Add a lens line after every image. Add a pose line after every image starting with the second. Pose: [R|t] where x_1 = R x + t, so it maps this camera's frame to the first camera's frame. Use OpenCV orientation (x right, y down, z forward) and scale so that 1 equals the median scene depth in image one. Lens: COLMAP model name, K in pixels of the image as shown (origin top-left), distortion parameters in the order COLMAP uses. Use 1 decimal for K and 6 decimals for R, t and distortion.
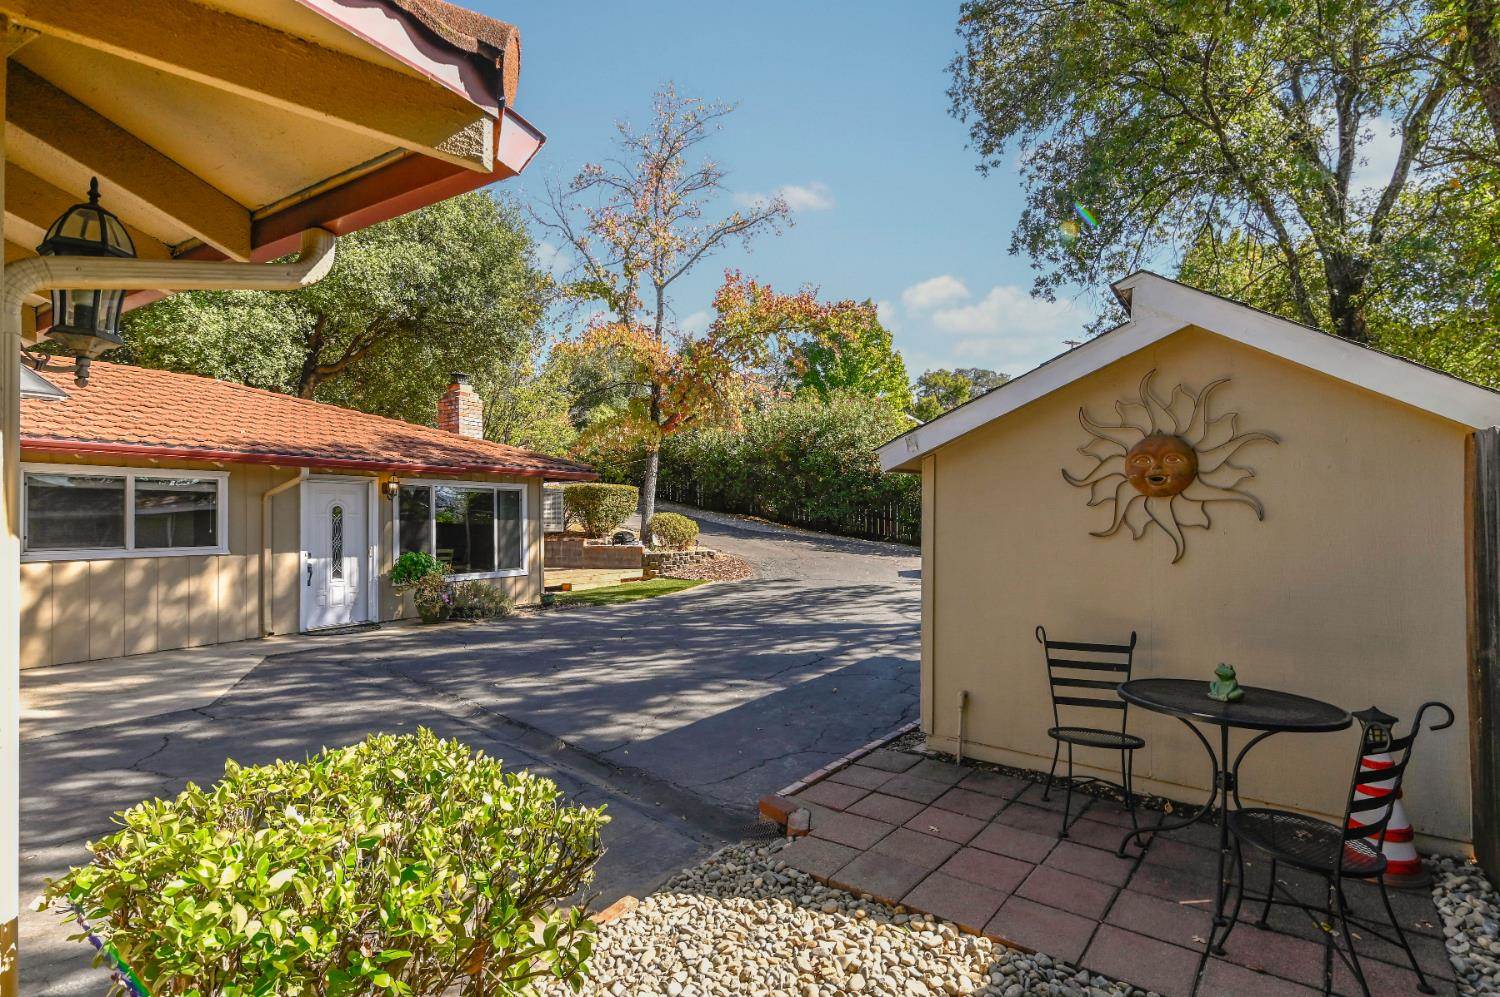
lens RADIAL K [[719.7, 0, 717.8], [0, 719.7, 518.5], [0, 0, 1]] dist [0.007287, -0.001395]
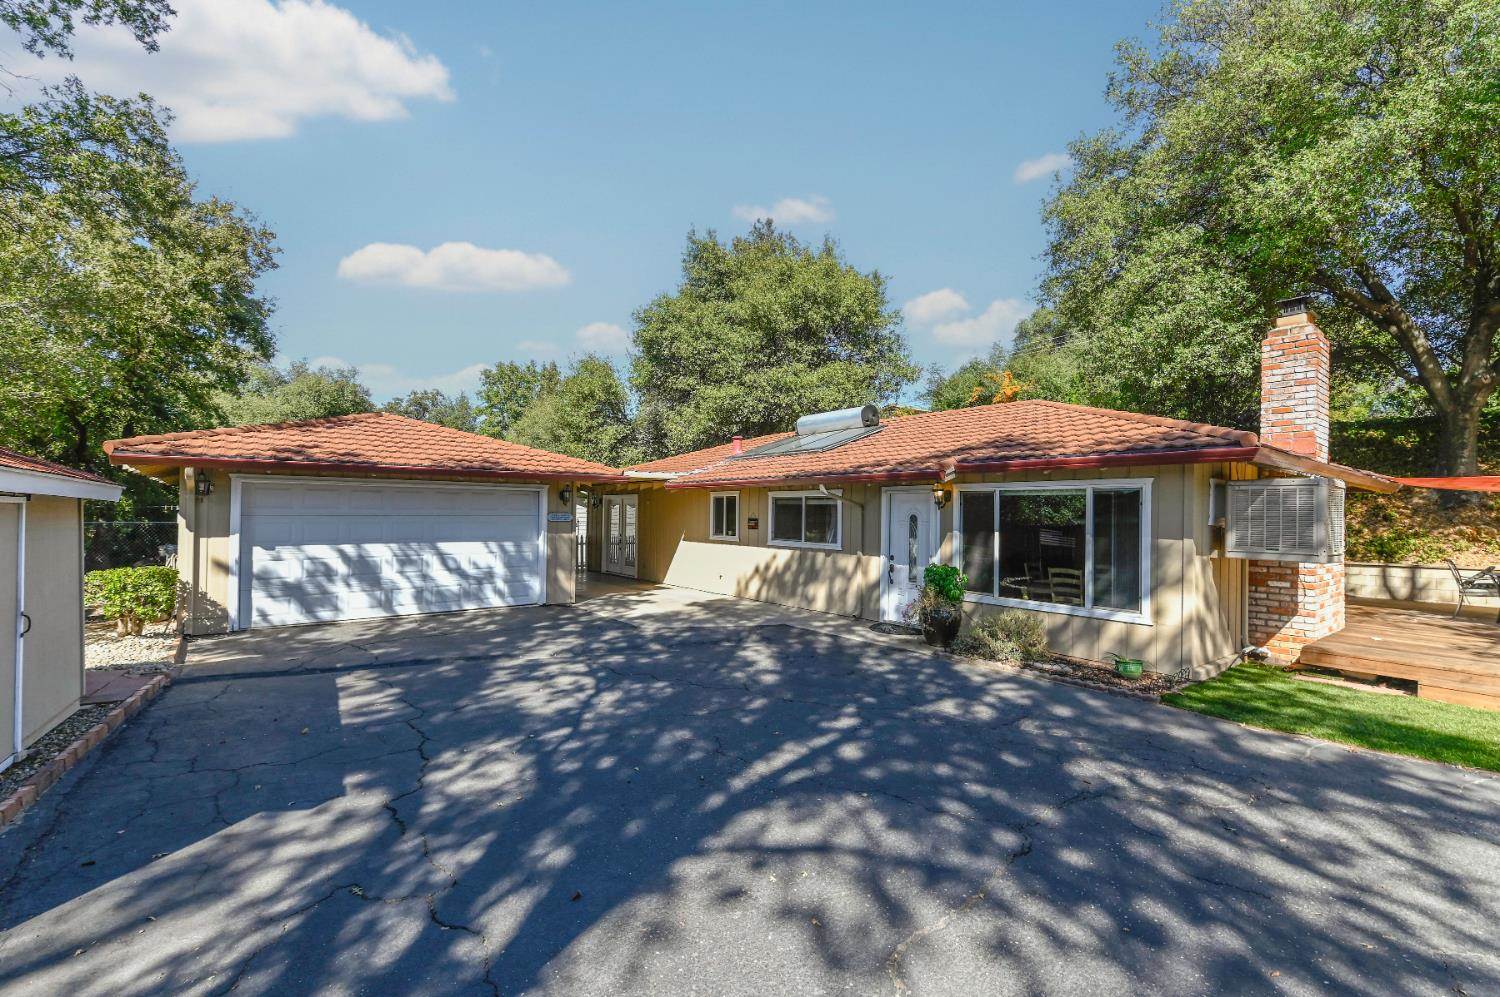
lens RADIAL K [[647.9, 0, 758.1], [0, 647.9, 509.1], [0, 0, 1]] dist [0.016447, -0.008350]
pose [[-0.279525, -0.005775, -0.960121, 0.474097], [-0.010068, 0.999945, -0.003084, -0.021497], [0.960086, 0.008804, -0.279568, 1.102276]]
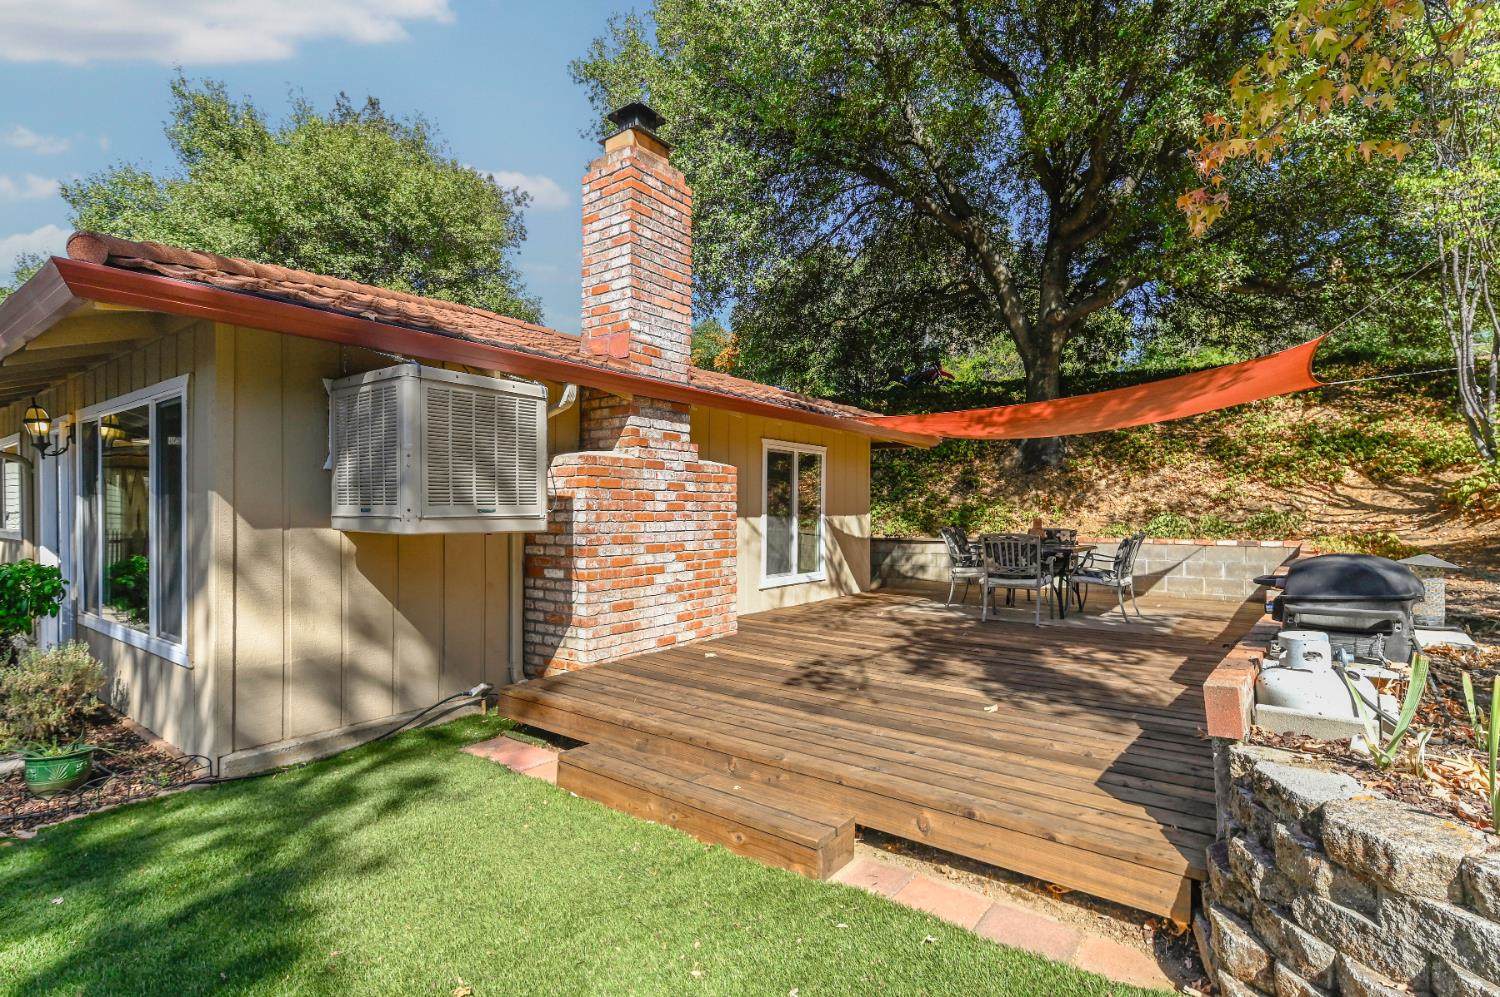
lens RADIAL K [[717.3, 0, 761.4], [0, 717.3, 515.1], [0, 0, 1]] dist [0.009500, -0.000570]
pose [[-0.032663, 0.016993, -0.999322, 0.048179], [0.005593, 0.999843, 0.016819, 0.010601], [0.999451, -0.005040, -0.032753, 1.652999]]
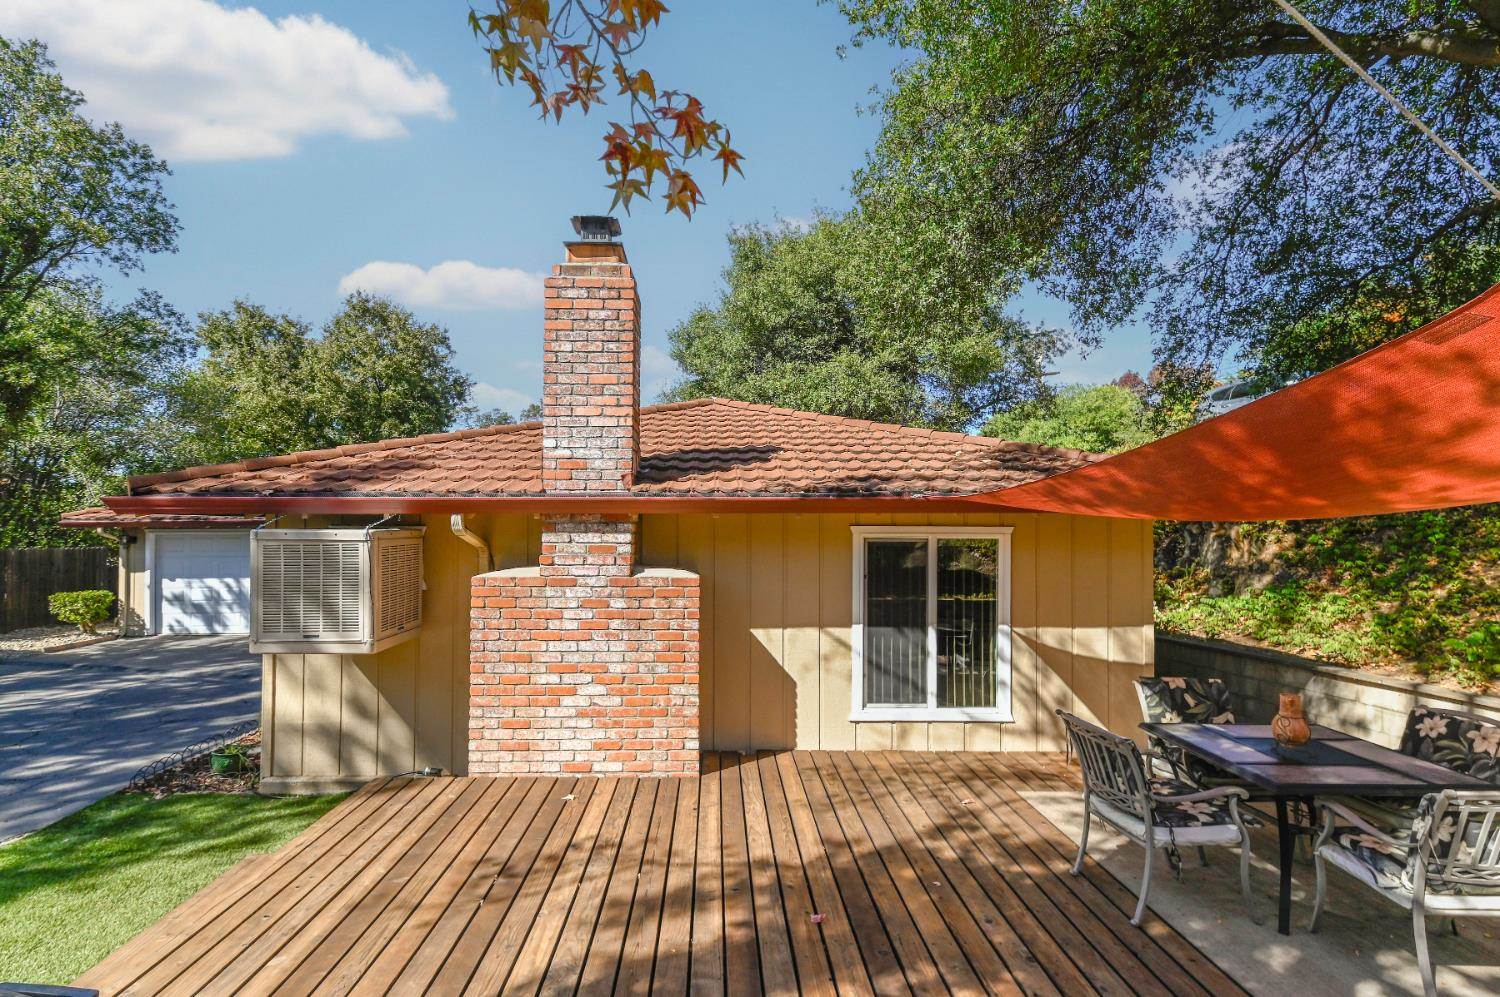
lens RADIAL K [[731.5, 0, 722.7], [0, 731.5, 514.1], [0, 0, 1]] dist [0.009217, -0.001584]
pose [[-0.817966, -0.006322, -0.575232, -0.282792], [0.007313, 0.999745, -0.021387, -0.057393], [0.575220, -0.021701, -0.817711, 2.069415]]
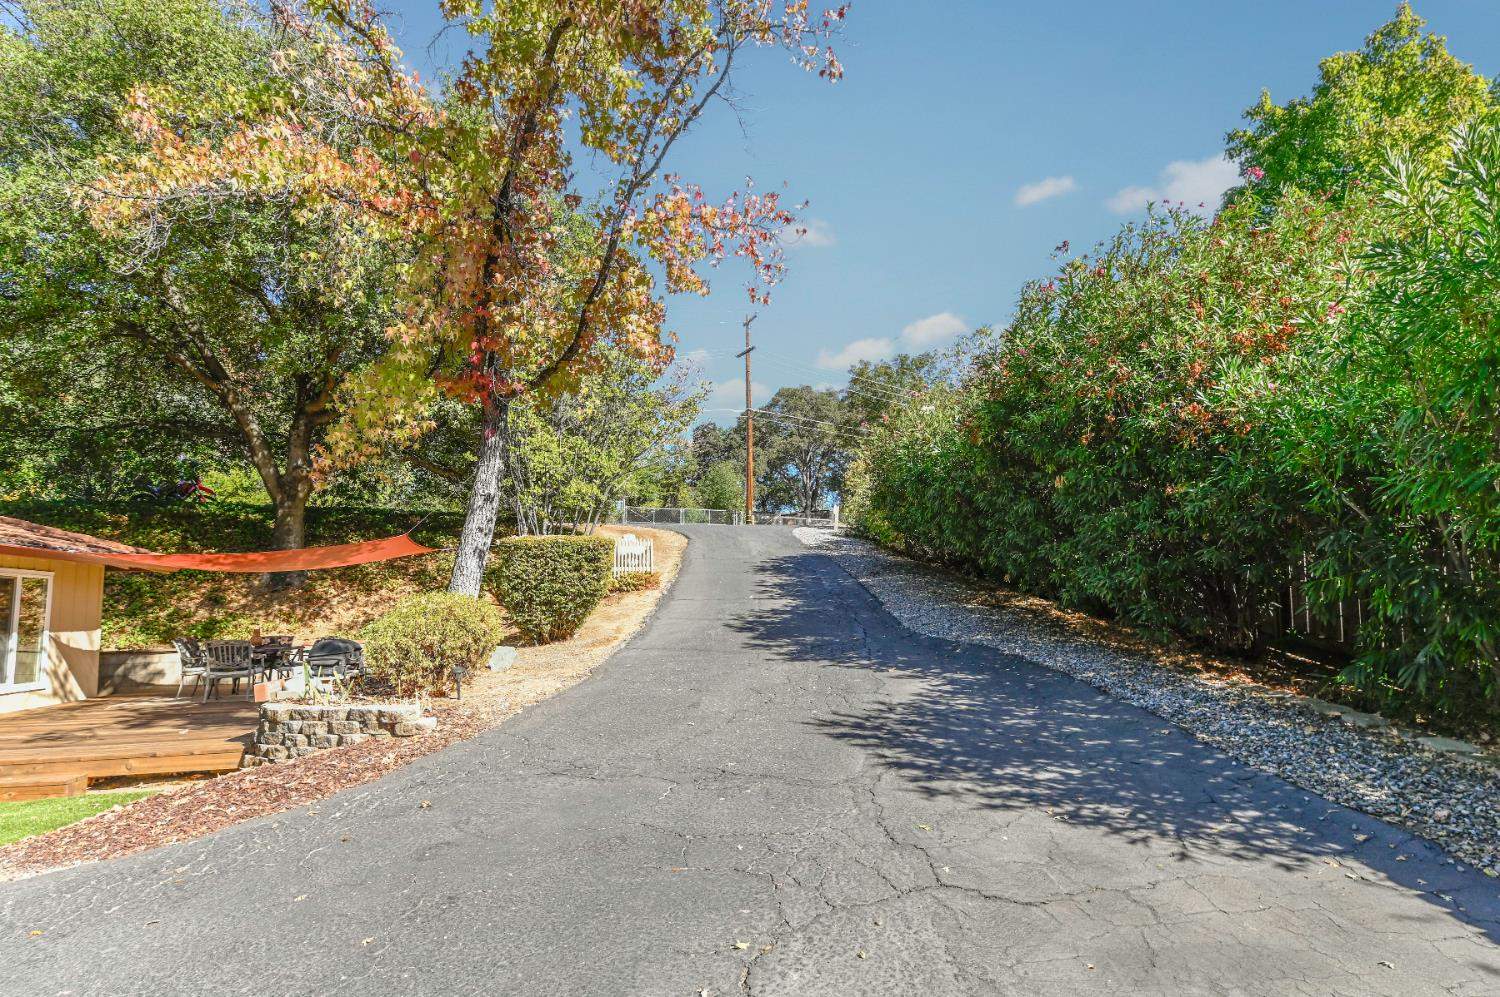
lens RADIAL K [[735.8, 0, 782.4], [0, 735.8, 547.3], [0, 0, 1]] dist [-0.001435, -0.001365]
pose [[0.762438, -0.059144, -0.644353, 0.627021], [0.015297, 0.997183, -0.073430, -0.000952], [0.646881, 0.046129, 0.761195, 1.578040]]
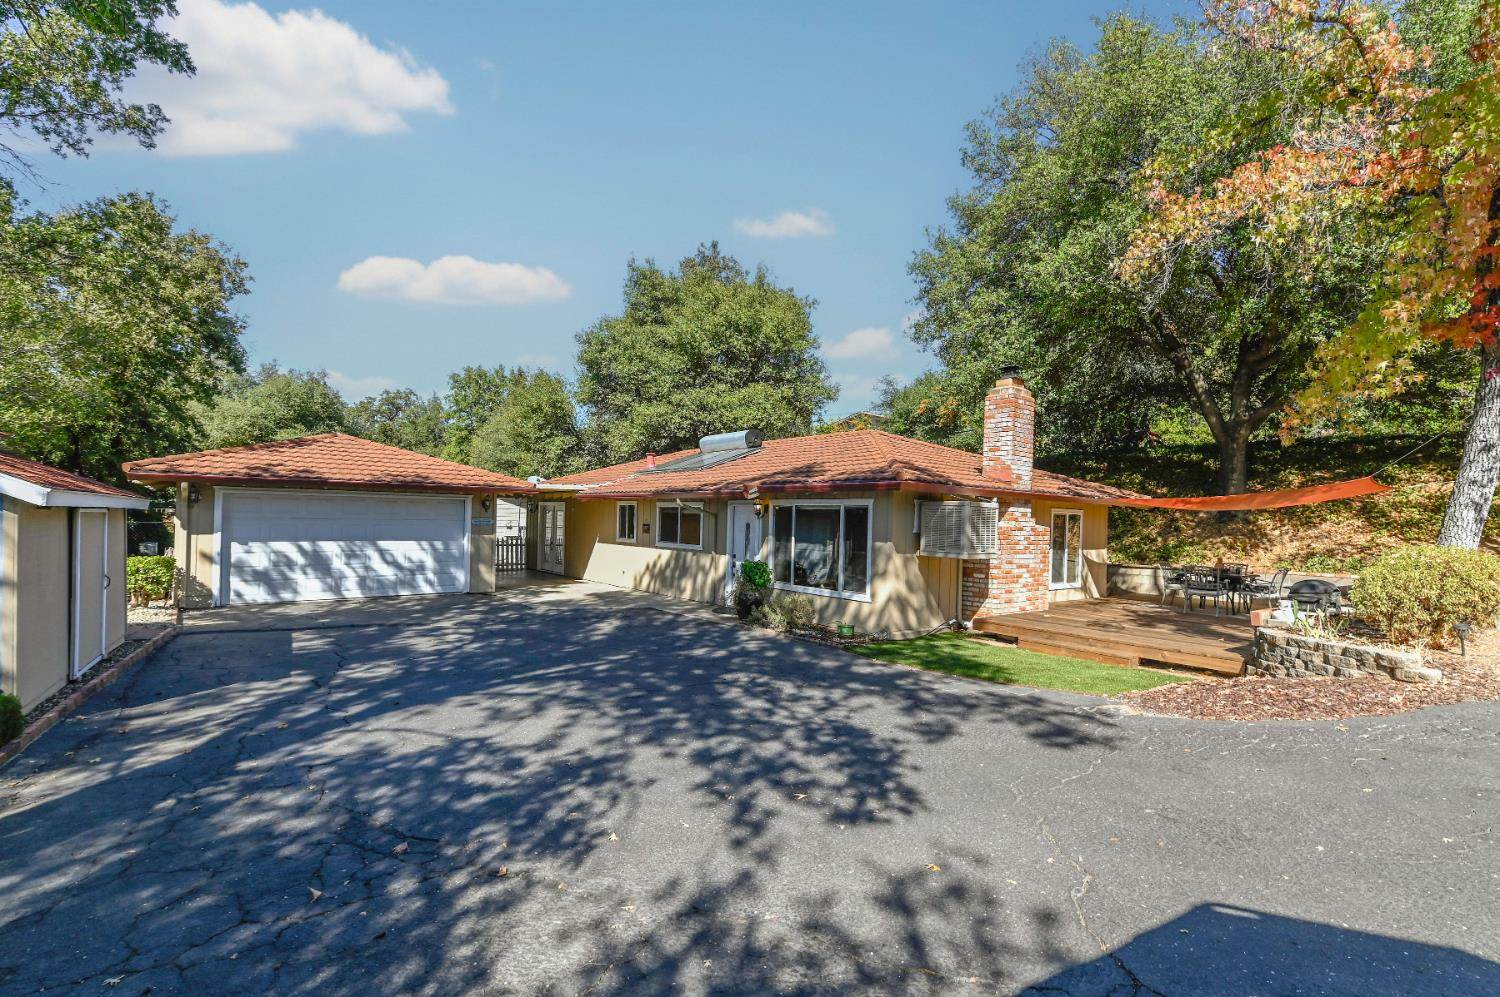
lens RADIAL K [[690.7, 0, 765.5], [0, 690.7, 518.0], [0, 0, 1]] dist [0.006089, -0.000782]
pose [[-0.271893, -0.002412, -0.962324, 0.751488], [-0.020238, 0.999790, 0.003212, -0.032849], [0.962115, 0.020349, -0.271885, 1.455971]]
